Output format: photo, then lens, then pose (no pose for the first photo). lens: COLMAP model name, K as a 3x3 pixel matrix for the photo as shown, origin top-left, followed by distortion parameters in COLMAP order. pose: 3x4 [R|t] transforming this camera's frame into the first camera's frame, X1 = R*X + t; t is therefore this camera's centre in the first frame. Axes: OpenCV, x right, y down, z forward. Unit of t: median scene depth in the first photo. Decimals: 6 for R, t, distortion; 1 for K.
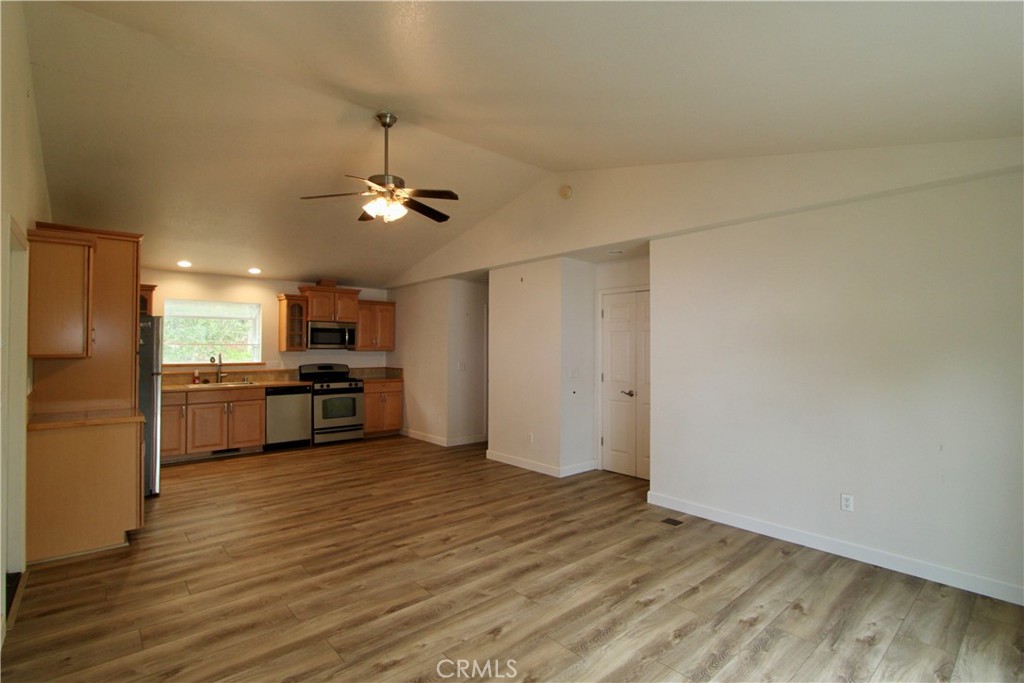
lens RADIAL K [[480.8, 0, 519.0], [0, 480.8, 345.2], [0, 0, 1]] dist [-0.005110, -0.001405]
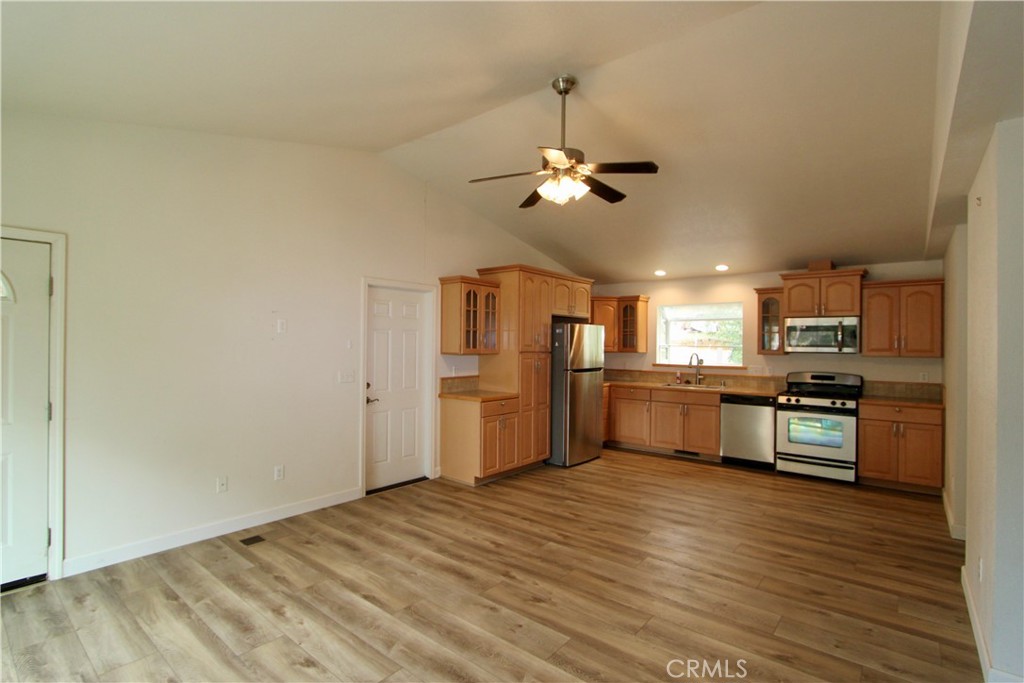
lens RADIAL K [[480.8, 0, 482.4], [0, 480.8, 341.4], [0, 0, 1]] dist [-0.005110, -0.001405]
pose [[0.135772, -0.009405, -0.990695, 0.334294], [-0.001305, 0.999952, -0.009672, -0.002058], [0.990739, 0.002606, 0.135753, 0.445215]]
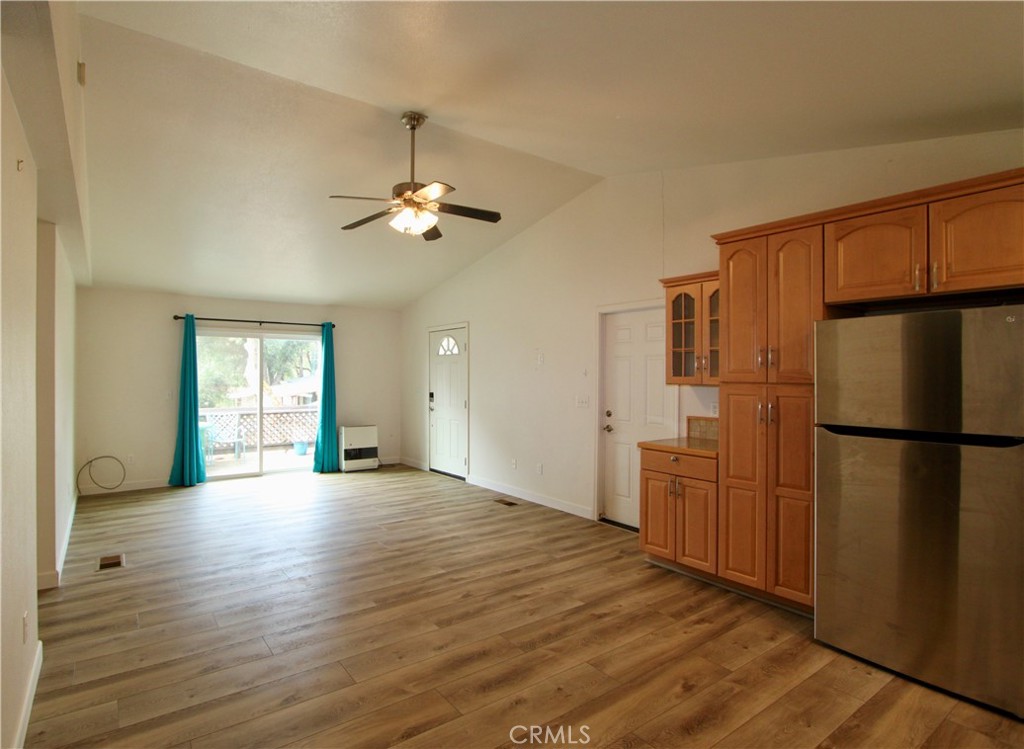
lens RADIAL K [[546.7, 0, 507.6], [0, 546.7, 376.2], [0, 0, 1]] dist [-0.001005, 0.000829]
pose [[-0.997990, -0.009478, 0.062655, -0.313923], [-0.009761, 0.999943, -0.004211, 0.006151], [-0.062611, -0.004814, -0.998026, 1.211510]]
